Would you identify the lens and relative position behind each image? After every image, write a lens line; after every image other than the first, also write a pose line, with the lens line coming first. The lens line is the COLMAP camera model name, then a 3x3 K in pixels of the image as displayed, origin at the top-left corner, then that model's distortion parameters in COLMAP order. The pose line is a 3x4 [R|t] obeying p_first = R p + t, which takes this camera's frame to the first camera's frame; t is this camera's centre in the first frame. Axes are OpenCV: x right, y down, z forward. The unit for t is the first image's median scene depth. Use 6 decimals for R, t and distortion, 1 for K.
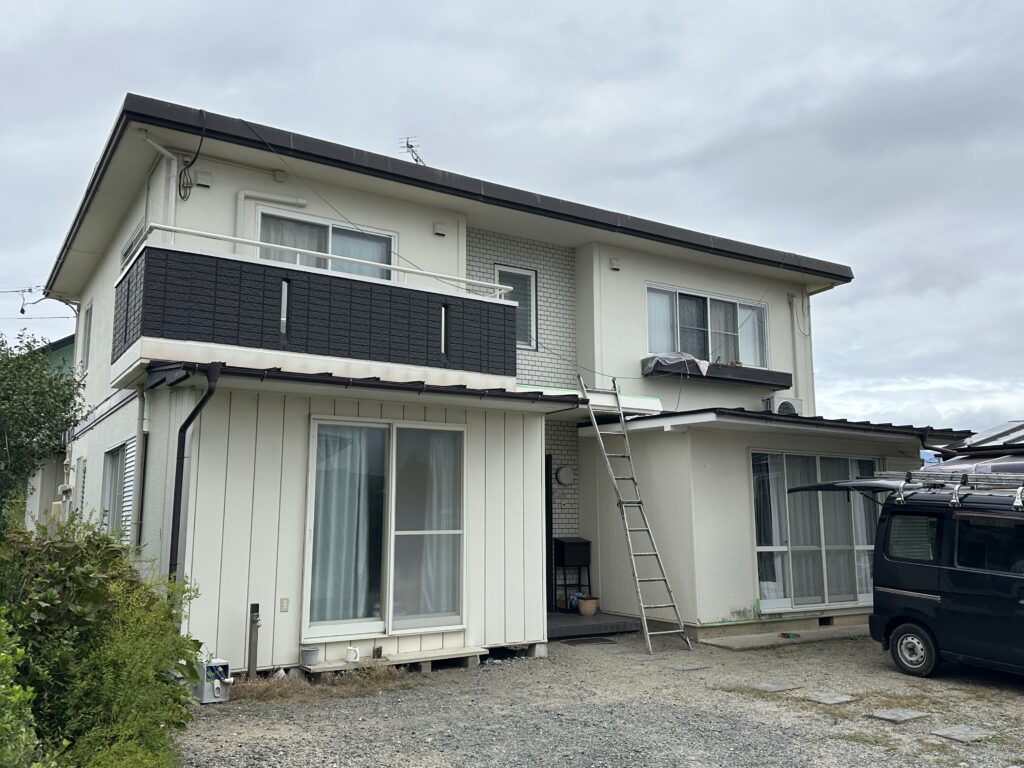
lens RADIAL K [[870.2, 0, 512.0], [0, 870.2, 384.0], [0, 0, 1]] dist [0.093761, -0.168015]
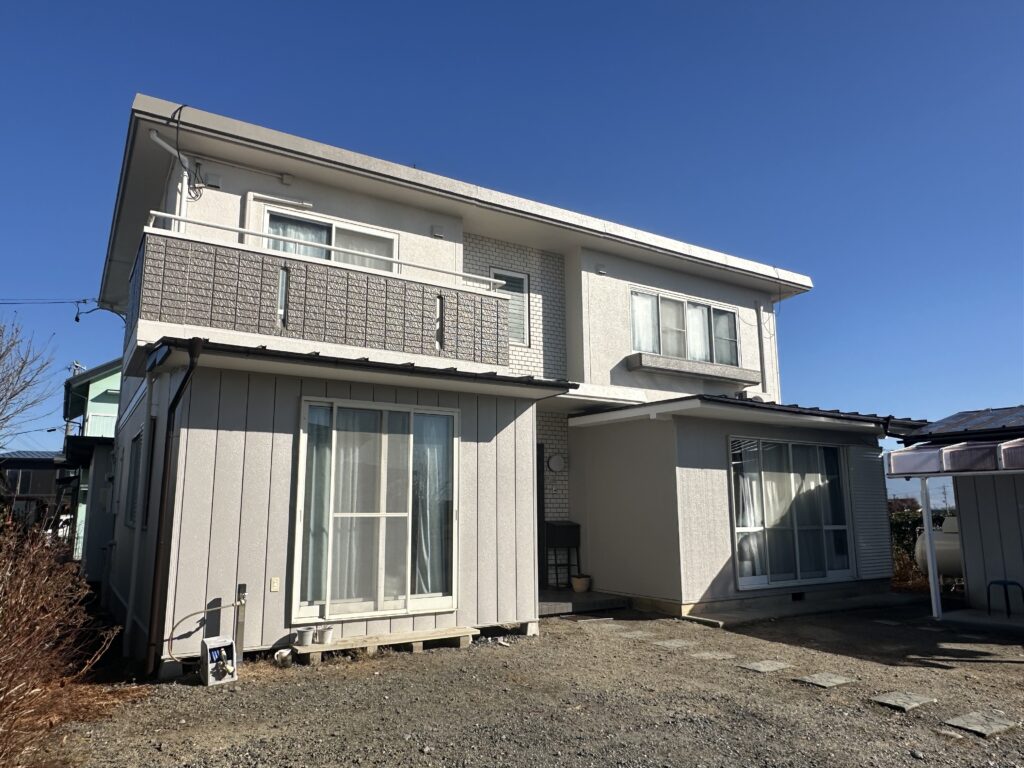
lens RADIAL K [[713.0, 0, 512.0], [0, 713.0, 384.0], [0, 0, 1]] dist [-0.024902, 0.000410]
pose [[0.999999, -0.001172, -0.000875, 0.008740], [0.001155, 0.999814, -0.019237, 0.027678], [0.000898, 0.019236, 0.999815, 0.136935]]
